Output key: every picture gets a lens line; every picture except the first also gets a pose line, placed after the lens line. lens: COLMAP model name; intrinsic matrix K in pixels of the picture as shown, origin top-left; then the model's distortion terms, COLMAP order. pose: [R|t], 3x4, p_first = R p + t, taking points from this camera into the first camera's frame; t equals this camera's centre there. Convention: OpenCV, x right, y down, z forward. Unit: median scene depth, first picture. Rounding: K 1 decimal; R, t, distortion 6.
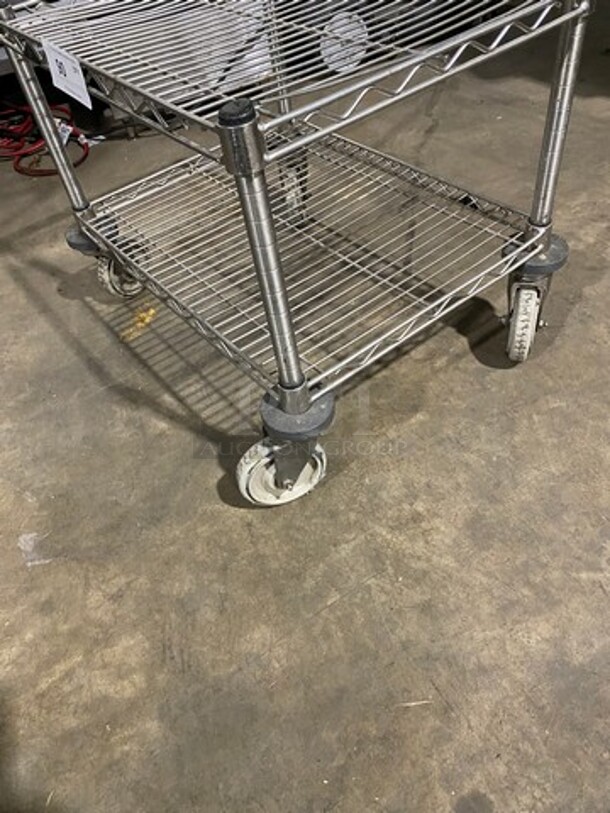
lens RADIAL K [[612.1, 0, 304.5], [0, 612.1, 404.7], [0, 0, 1]] dist [0.012214, -0.000929]
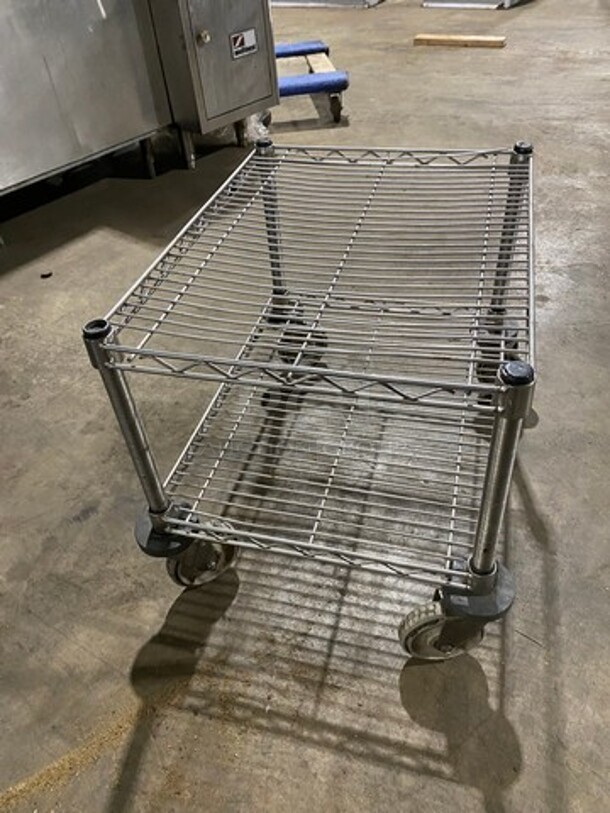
lens RADIAL K [[612.1, 0, 307.6], [0, 612.1, 403.8], [0, 0, 1]] dist [0.012214, -0.000929]
pose [[-0.582297, -0.412554, 0.700521, -0.849567], [0.676666, 0.231658, 0.698897, -1.280710], [-0.450614, 0.880984, 0.144267, 1.043379]]
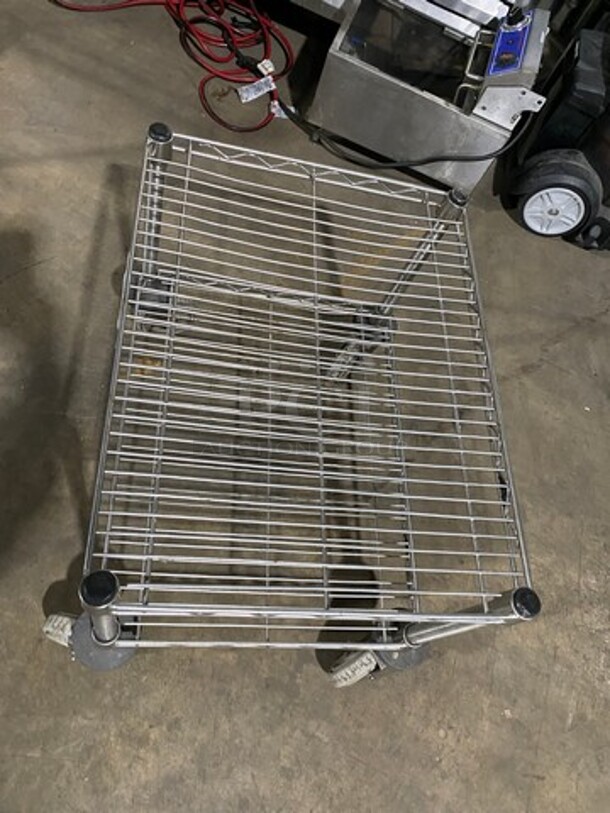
lens RADIAL K [[612.1, 0, 315.5], [0, 612.1, 399.6], [0, 0, 1]] dist [0.012214, -0.000929]
pose [[0.727065, 0.686127, 0.024638, -0.053126], [-0.674557, 0.707200, 0.211758, -0.727585], [0.127869, -0.170582, 0.977012, 0.000089]]
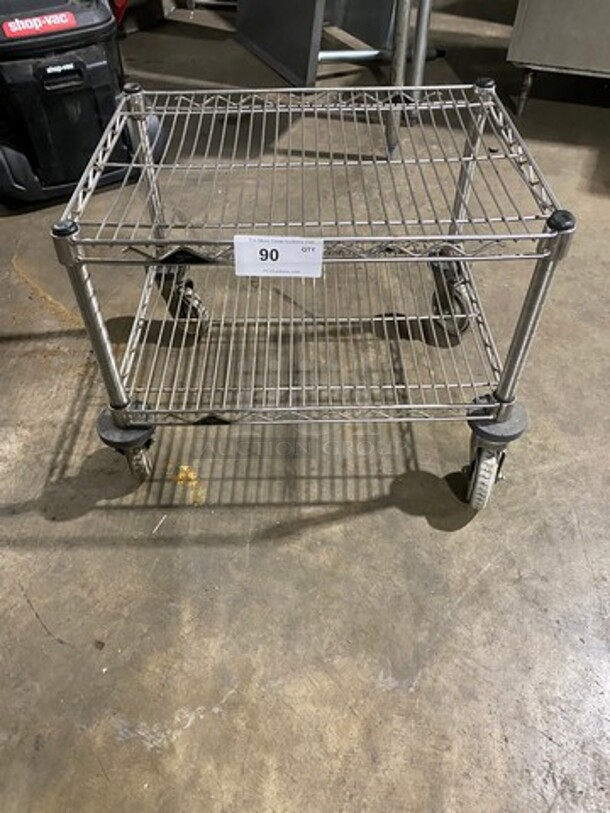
lens RADIAL K [[612.1, 0, 303.3], [0, 612.1, 404.1], [0, 0, 1]] dist [0.012214, -0.000929]
pose [[0.613074, -0.498307, 0.613050, -0.949742], [0.535230, 0.832748, 0.141633, -0.383164], [-0.581092, 0.241292, 0.777245, 0.186009]]
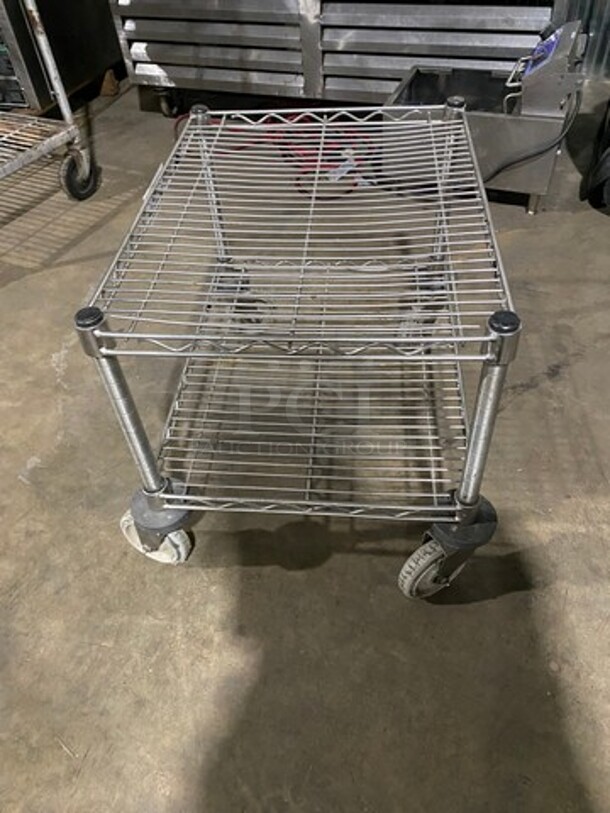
lens RADIAL K [[612.1, 0, 303.6], [0, 612.1, 408.7], [0, 0, 1]] dist [0.012214, -0.000929]
pose [[0.725815, 0.541827, -0.423812, 0.549052], [-0.521282, 0.835233, 0.175072, -0.465706], [0.448841, 0.093856, 0.888669, 0.010058]]
